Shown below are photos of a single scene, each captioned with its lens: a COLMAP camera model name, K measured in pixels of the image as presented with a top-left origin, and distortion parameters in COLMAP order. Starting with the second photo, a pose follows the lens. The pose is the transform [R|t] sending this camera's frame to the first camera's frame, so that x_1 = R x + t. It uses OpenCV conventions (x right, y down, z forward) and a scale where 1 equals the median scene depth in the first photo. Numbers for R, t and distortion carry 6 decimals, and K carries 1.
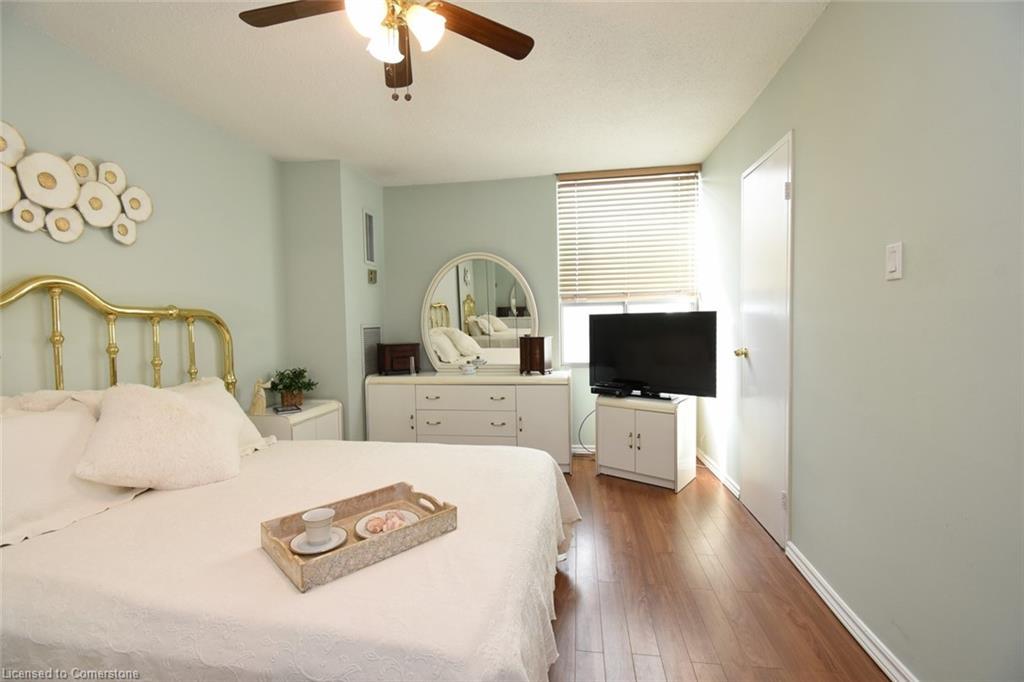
lens RADIAL K [[449.1, 0, 512.0], [0, 449.1, 341.0], [0, 0, 1]] dist [0.019690, -0.023951]
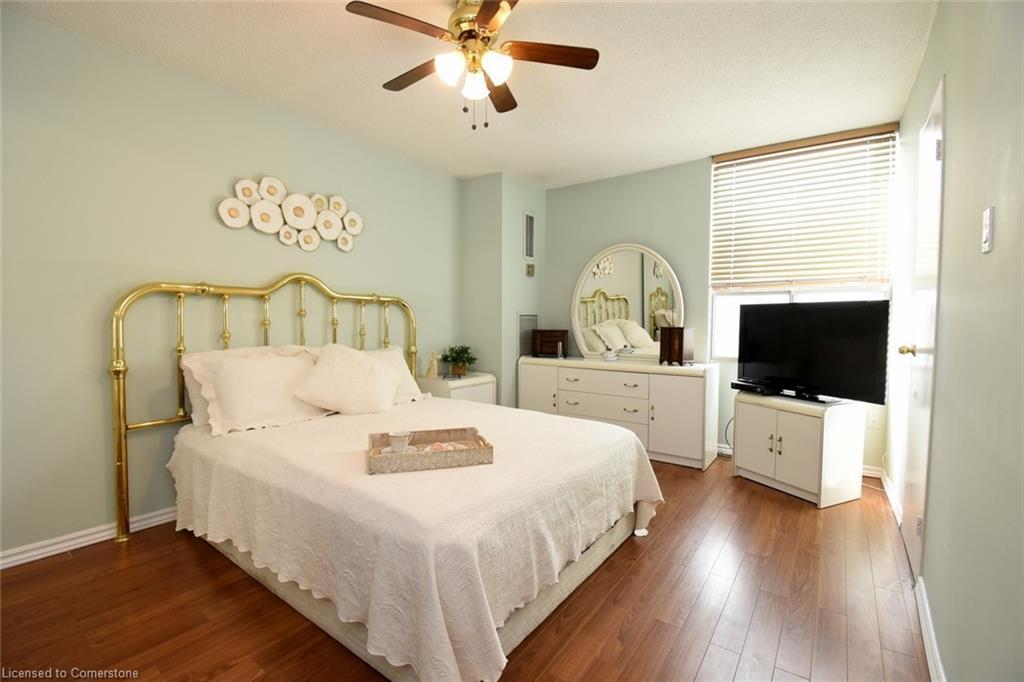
lens RADIAL K [[449.1, 0, 512.0], [0, 449.1, 341.0], [0, 0, 1]] dist [0.019690, -0.023951]
pose [[0.891897, 0.044133, -0.450080, 0.191116], [-0.039310, 0.999026, 0.020063, 0.017176], [0.450527, -0.000201, 0.892763, -0.043178]]
